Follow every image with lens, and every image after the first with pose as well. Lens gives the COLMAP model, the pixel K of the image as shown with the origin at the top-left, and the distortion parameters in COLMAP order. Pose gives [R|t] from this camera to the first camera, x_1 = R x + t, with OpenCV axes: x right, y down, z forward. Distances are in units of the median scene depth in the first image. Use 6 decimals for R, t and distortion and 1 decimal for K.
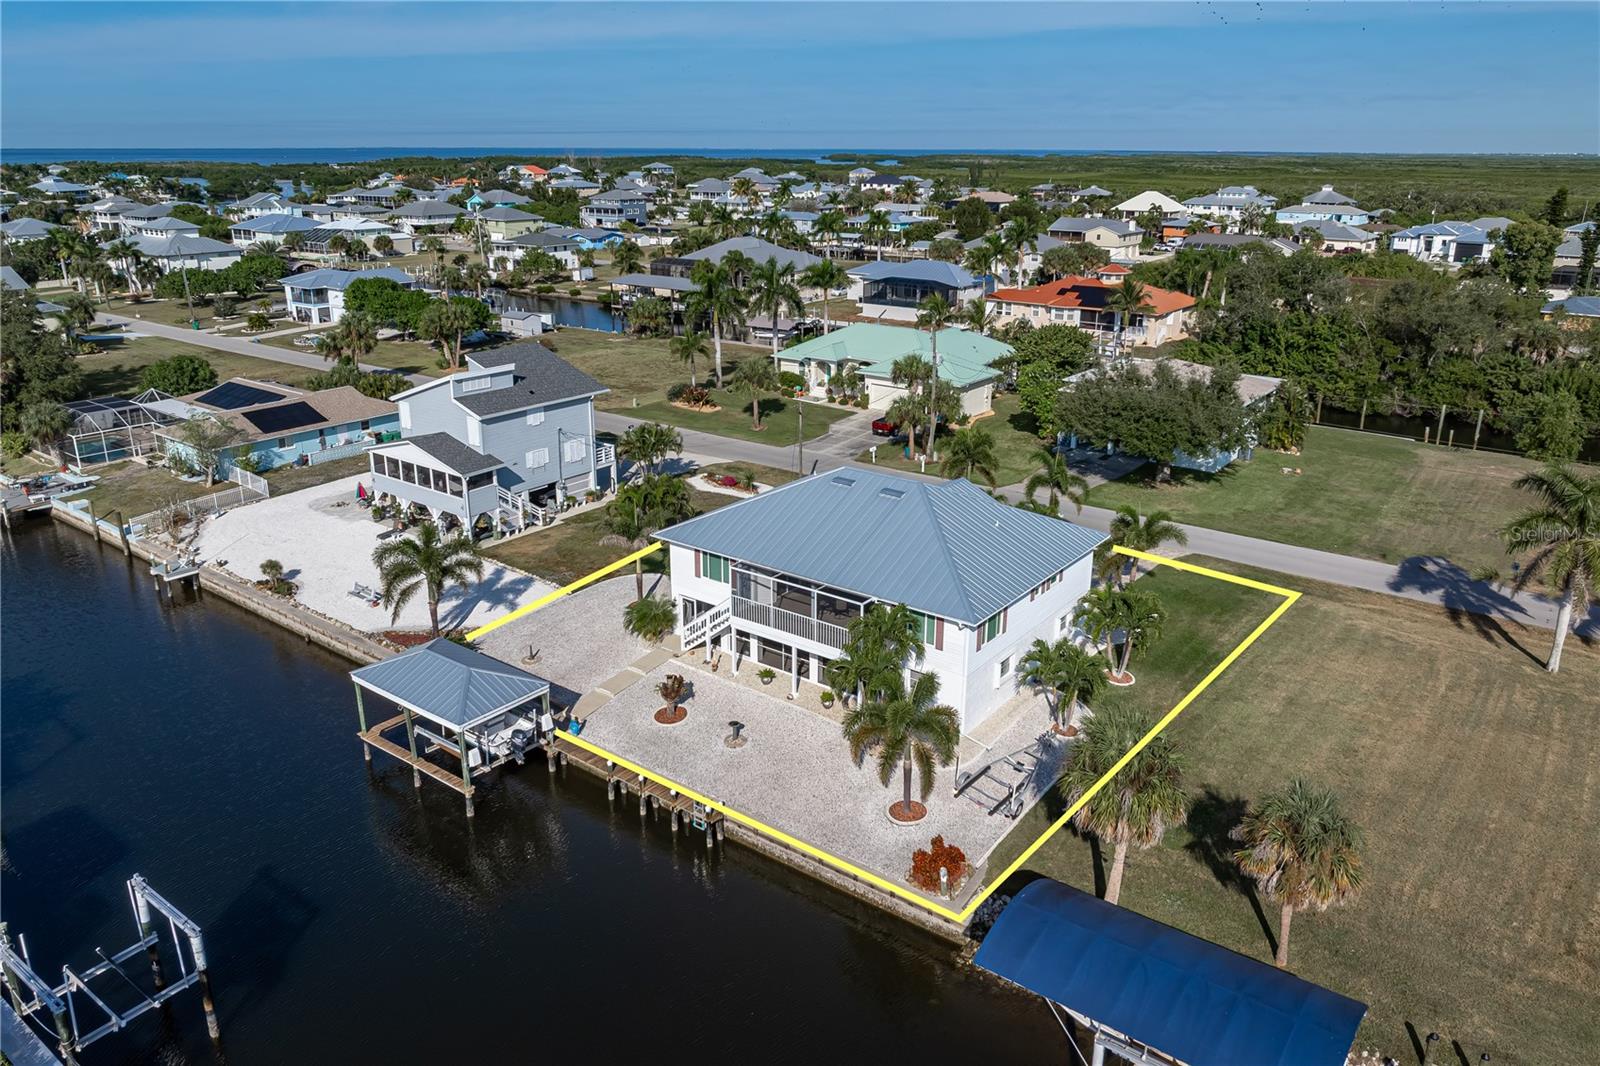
lens RADIAL K [[1131.7, 0, 806.1], [0, 1131.7, 481.6], [0, 0, 1]] dist [-0.027840, 0.011602]
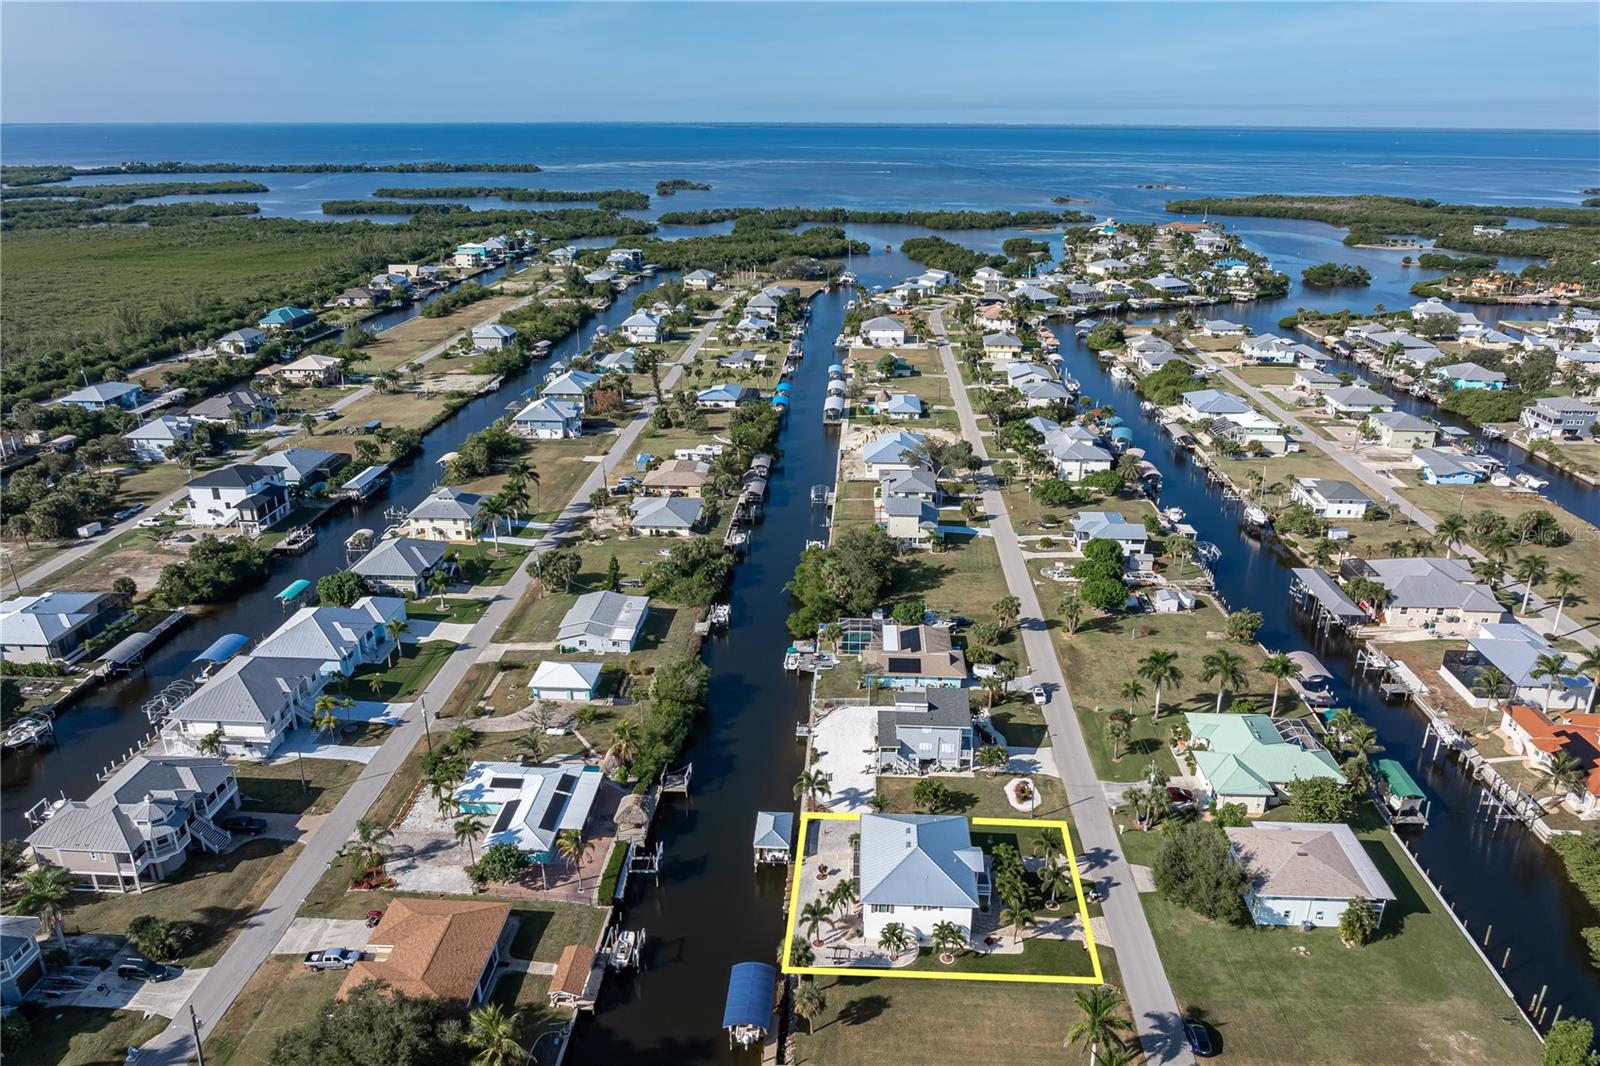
lens RADIAL K [[1131.7, 0, 801.9], [0, 1131.7, 566.2], [0, 0, 1]] dist [-0.027840, 0.011602]
pose [[0.557222, 0.304470, -0.772530, 1.281891], [-0.235122, 0.950129, 0.204874, -0.784073], [0.796381, 0.067478, 0.601020, -0.572577]]
